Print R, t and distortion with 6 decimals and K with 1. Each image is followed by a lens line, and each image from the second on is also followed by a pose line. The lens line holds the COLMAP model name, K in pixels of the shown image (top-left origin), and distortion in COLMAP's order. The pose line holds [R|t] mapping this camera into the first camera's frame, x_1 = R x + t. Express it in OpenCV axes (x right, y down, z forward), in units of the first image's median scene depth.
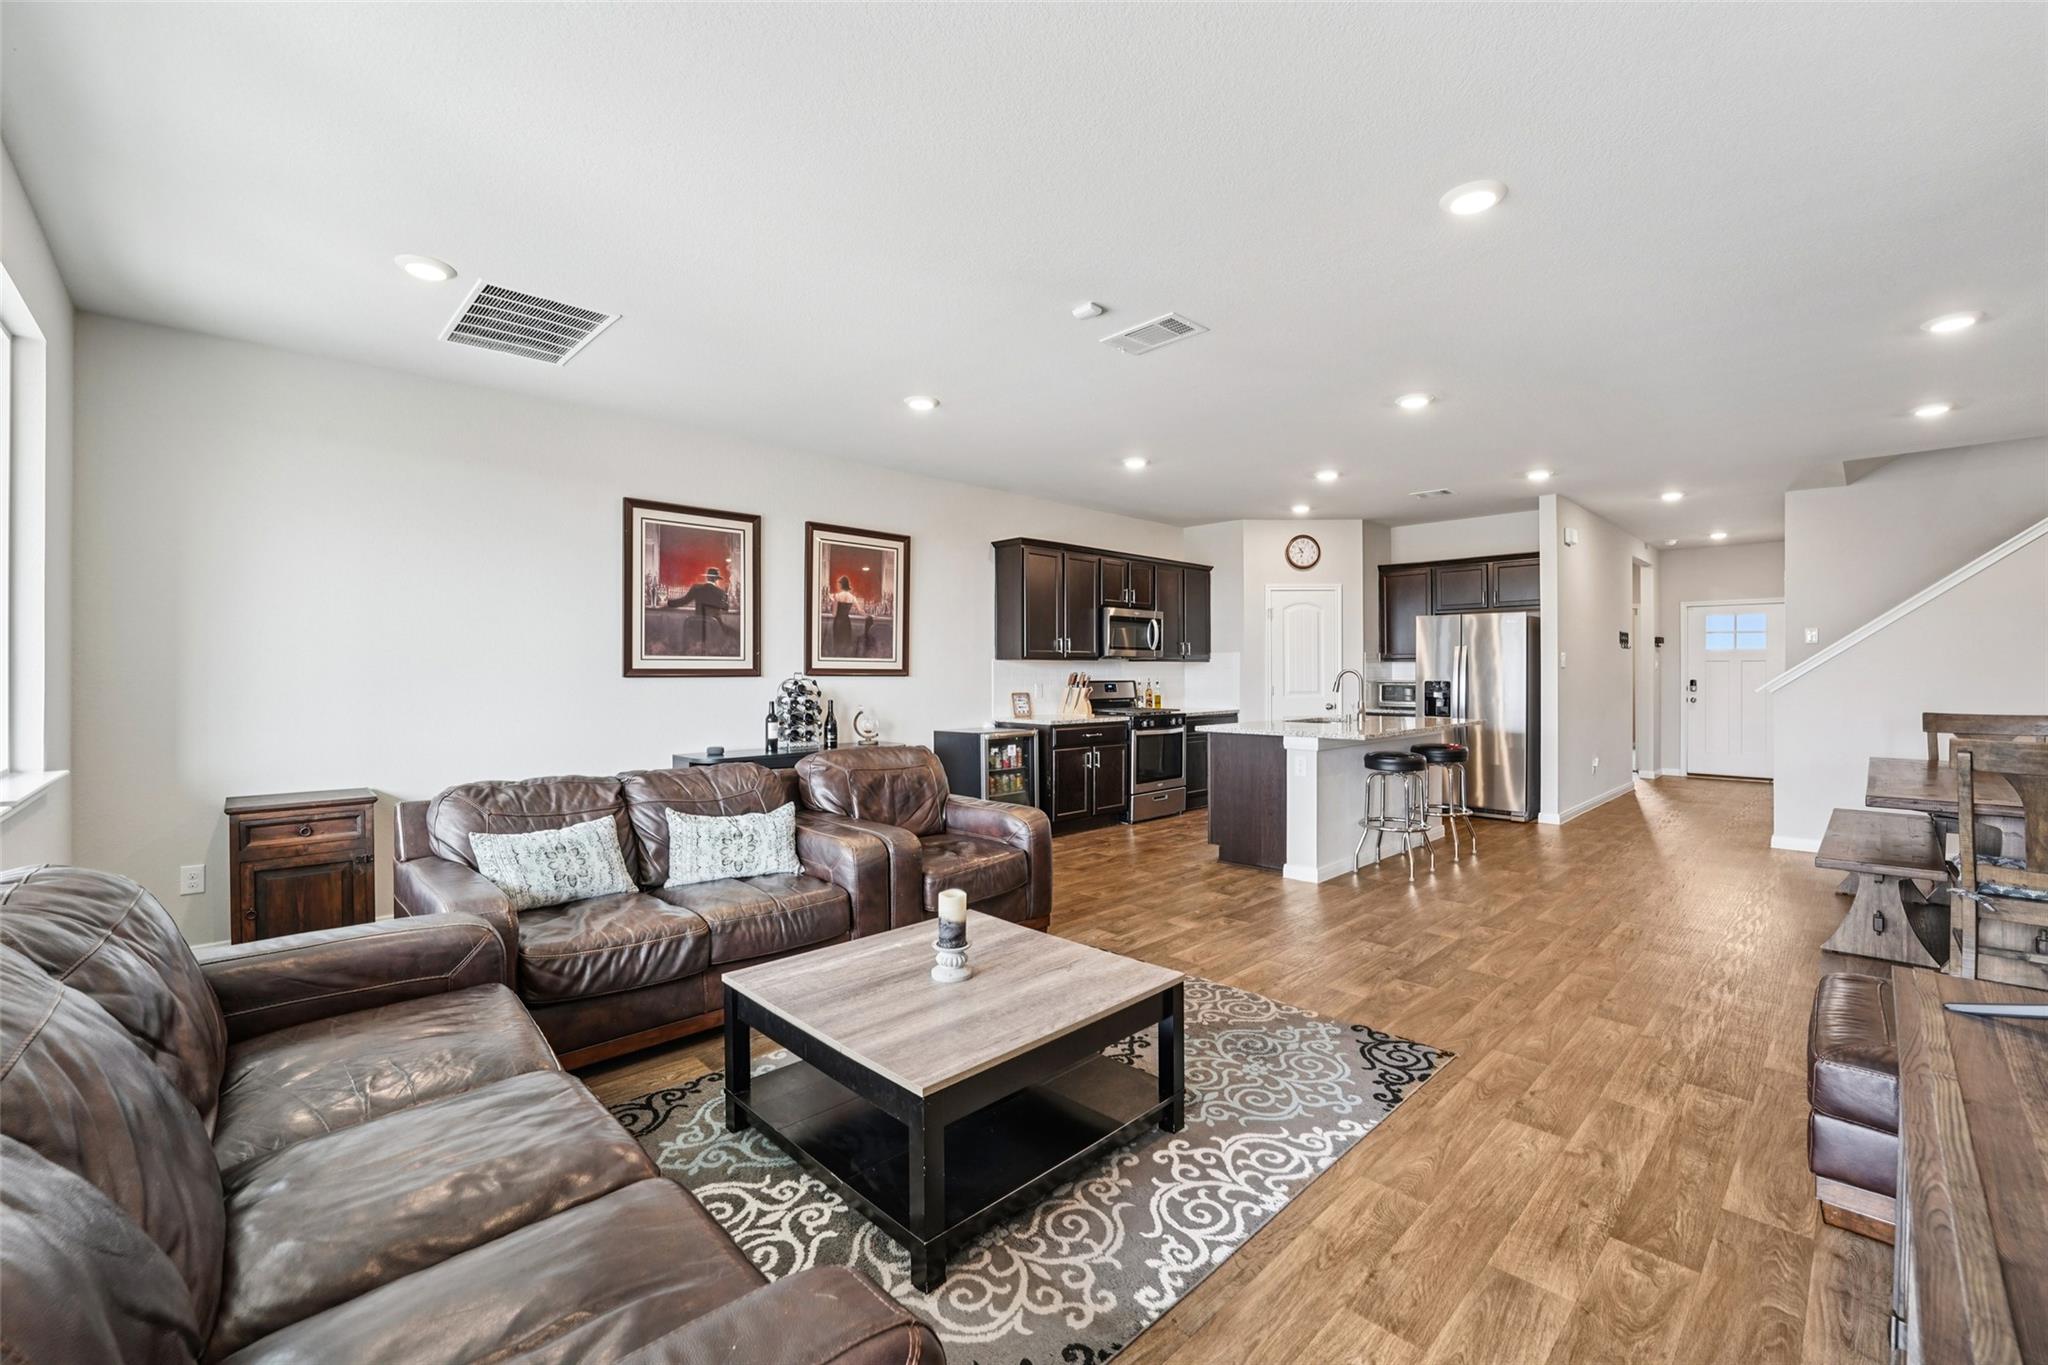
lens RADIAL K [[844.9, 0, 1010.7], [0, 844.9, 668.5], [0, 0, 1]] dist [-0.026999, 0.004012]
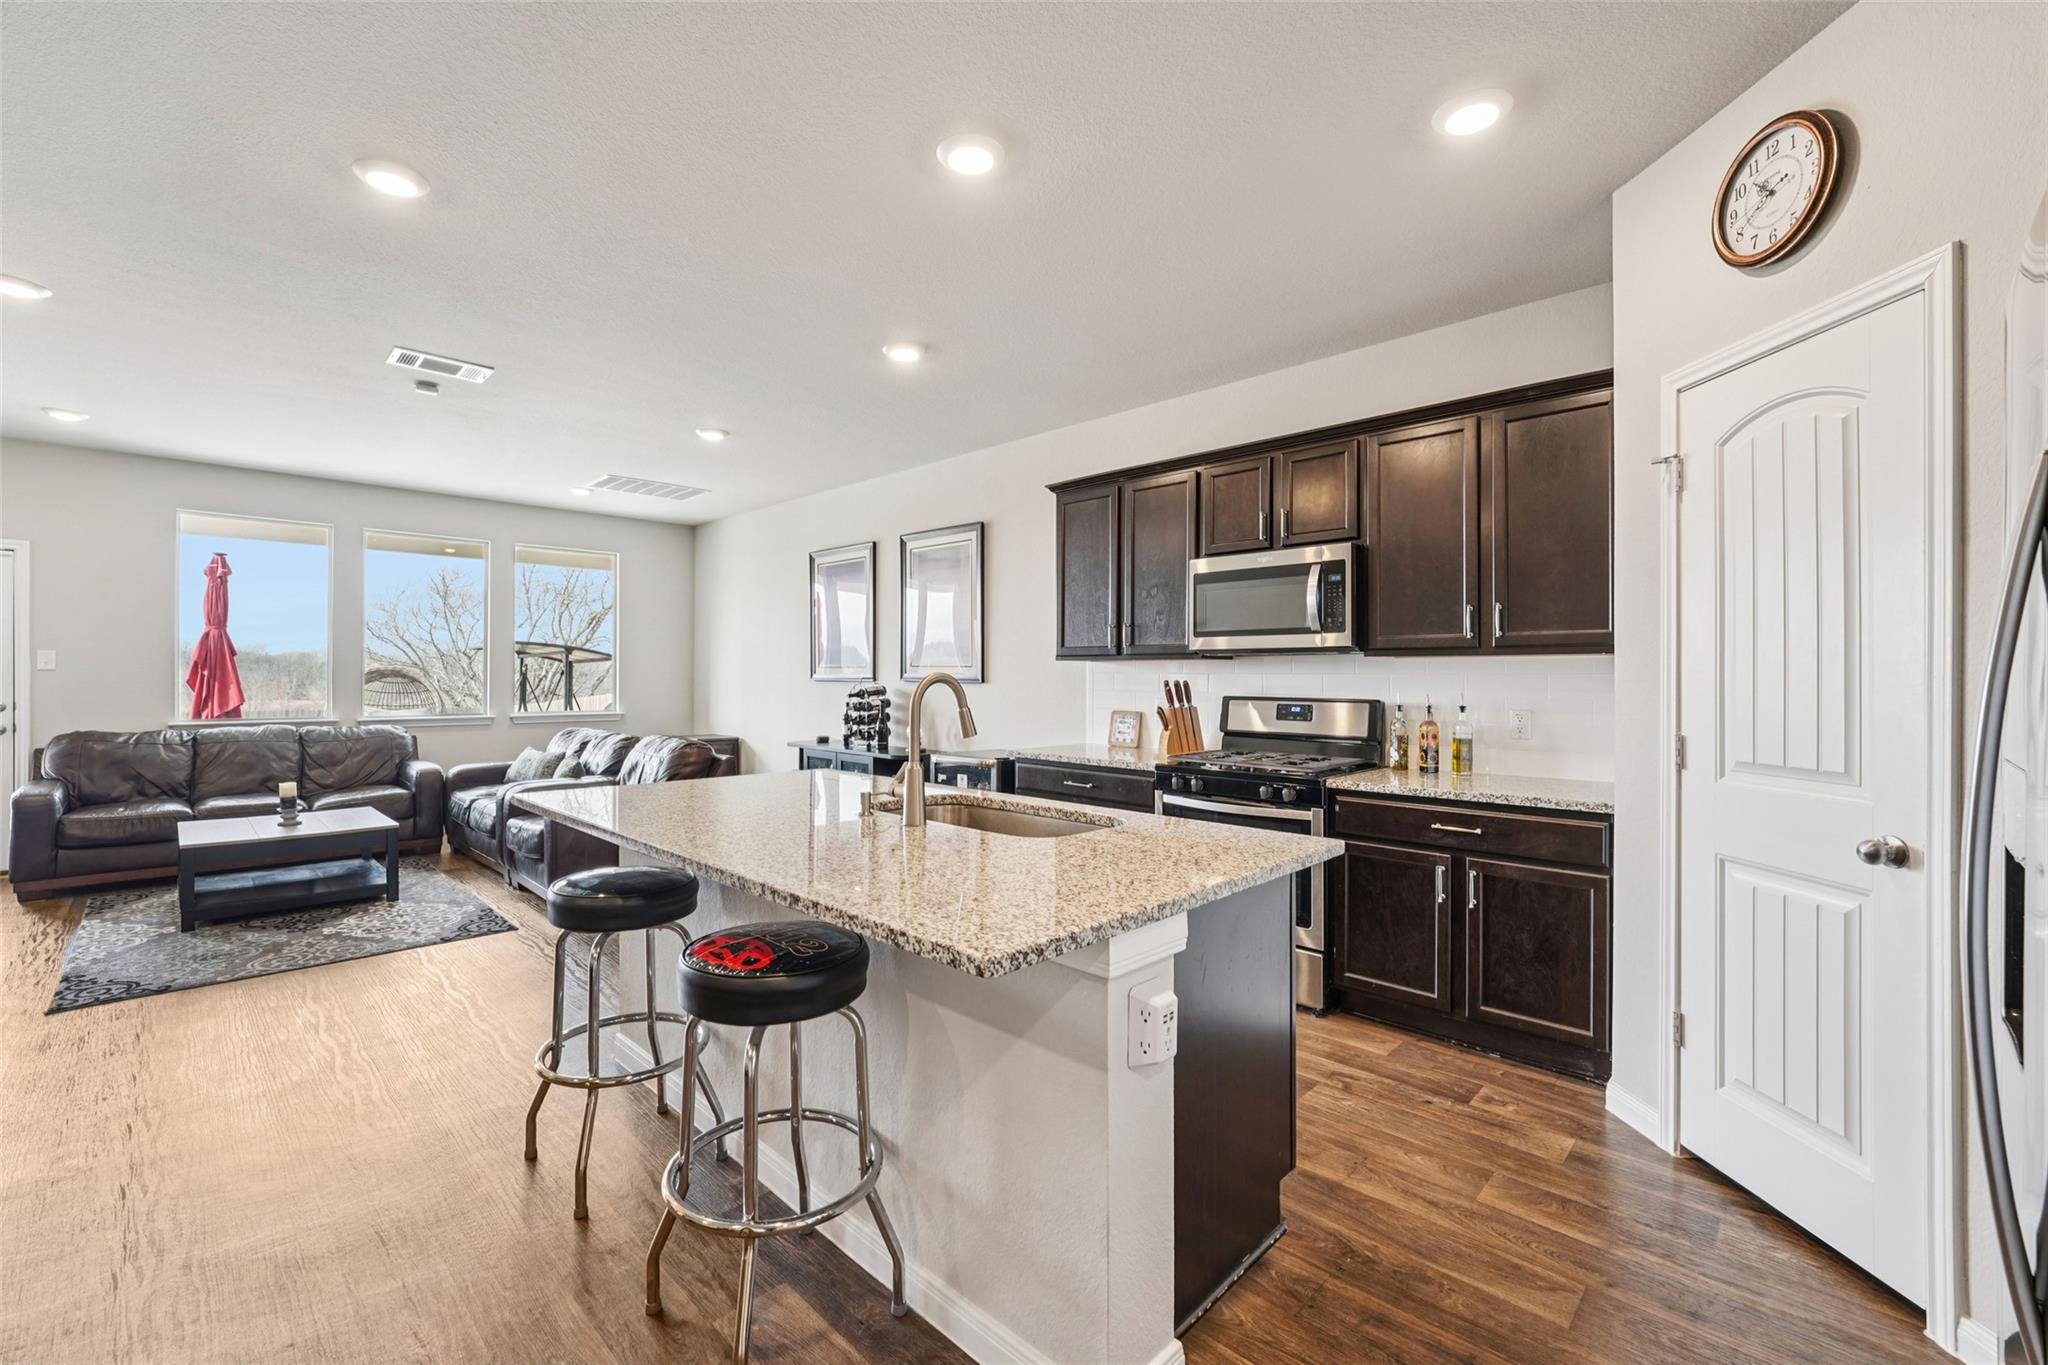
lens RADIAL K [[844.9, 0, 1028.3], [0, 844.9, 684.7], [0, 0, 1]] dist [-0.026999, 0.004012]
pose [[0.042501, 0.012605, -0.999017, 0.665551], [0.003375, 0.999913, 0.012760, 0.000105], [0.999091, -0.003914, 0.042455, 0.859388]]
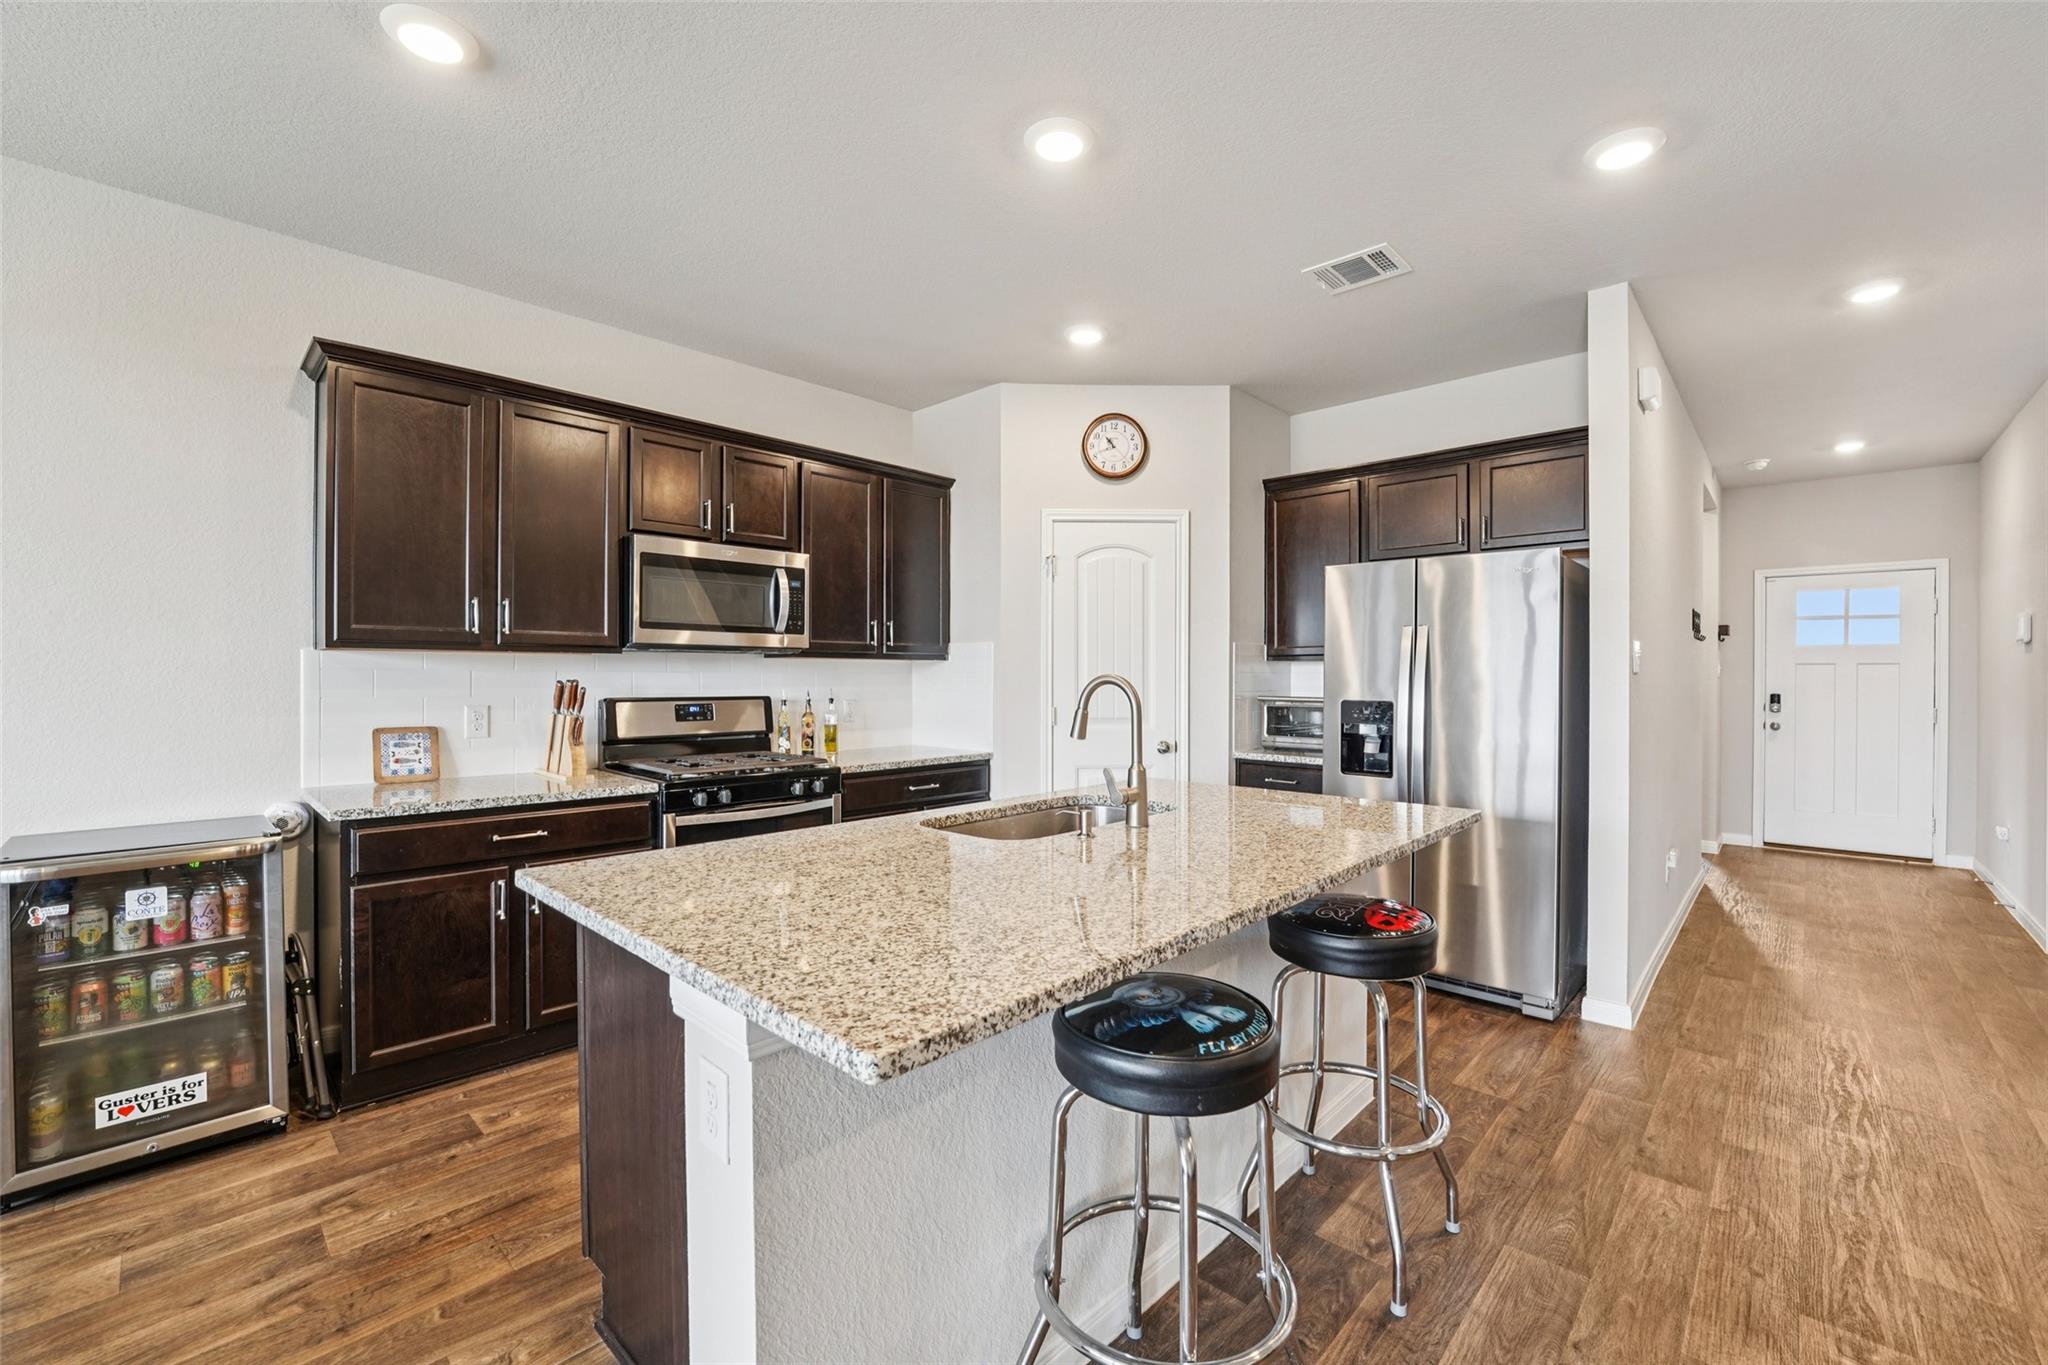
lens RADIAL K [[844.9, 0, 1022.6], [0, 844.9, 683.4], [0, 0, 1]] dist [-0.026999, 0.004012]
pose [[0.998296, 0.003162, 0.058267, 0.261889], [-0.003921, 0.999909, 0.012920, -0.000121], [-0.058221, -0.013127, 0.998217, 0.491935]]
